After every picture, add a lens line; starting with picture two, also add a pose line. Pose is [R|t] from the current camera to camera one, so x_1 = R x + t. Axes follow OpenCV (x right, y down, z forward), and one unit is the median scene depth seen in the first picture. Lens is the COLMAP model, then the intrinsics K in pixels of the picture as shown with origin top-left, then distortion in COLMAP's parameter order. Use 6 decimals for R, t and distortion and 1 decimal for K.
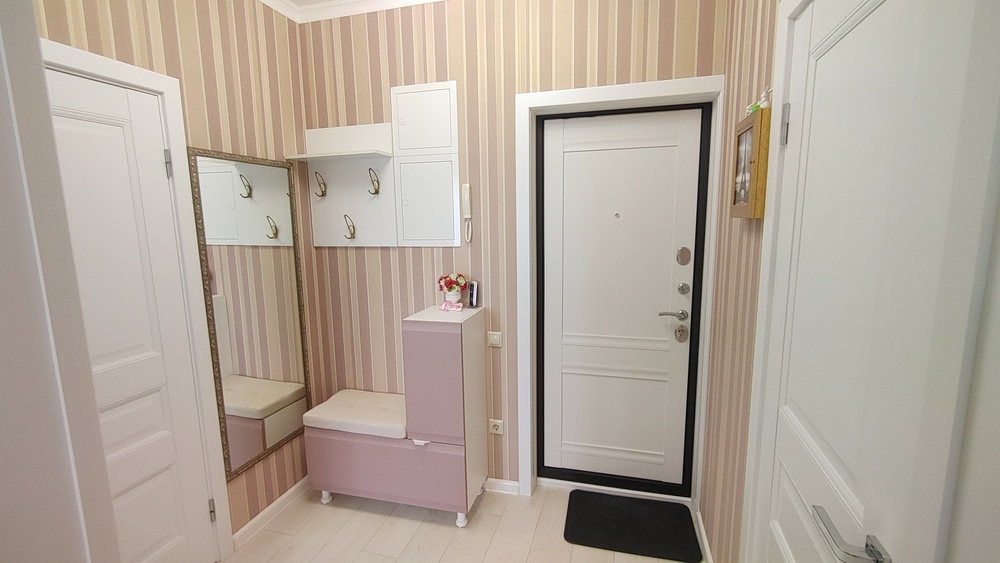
lens RADIAL K [[445.8, 0, 502.1], [0, 445.8, 287.3], [0, 0, 1]] dist [-0.000406, 0.001158]
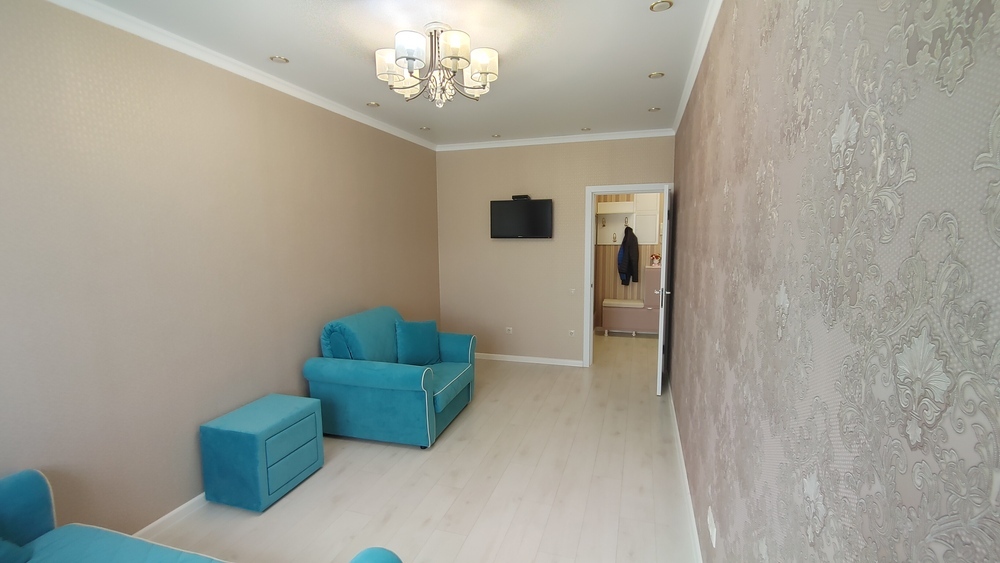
lens RADIAL K [[445.8, 0, 502.1], [0, 445.8, 287.3], [0, 0, 1]] dist [-0.000406, 0.001158]
pose [[0.999678, 0.011372, -0.022676, -1.045928], [-0.012013, 0.999527, -0.028312, 0.285015], [0.022343, 0.028575, 0.999342, -1.932936]]
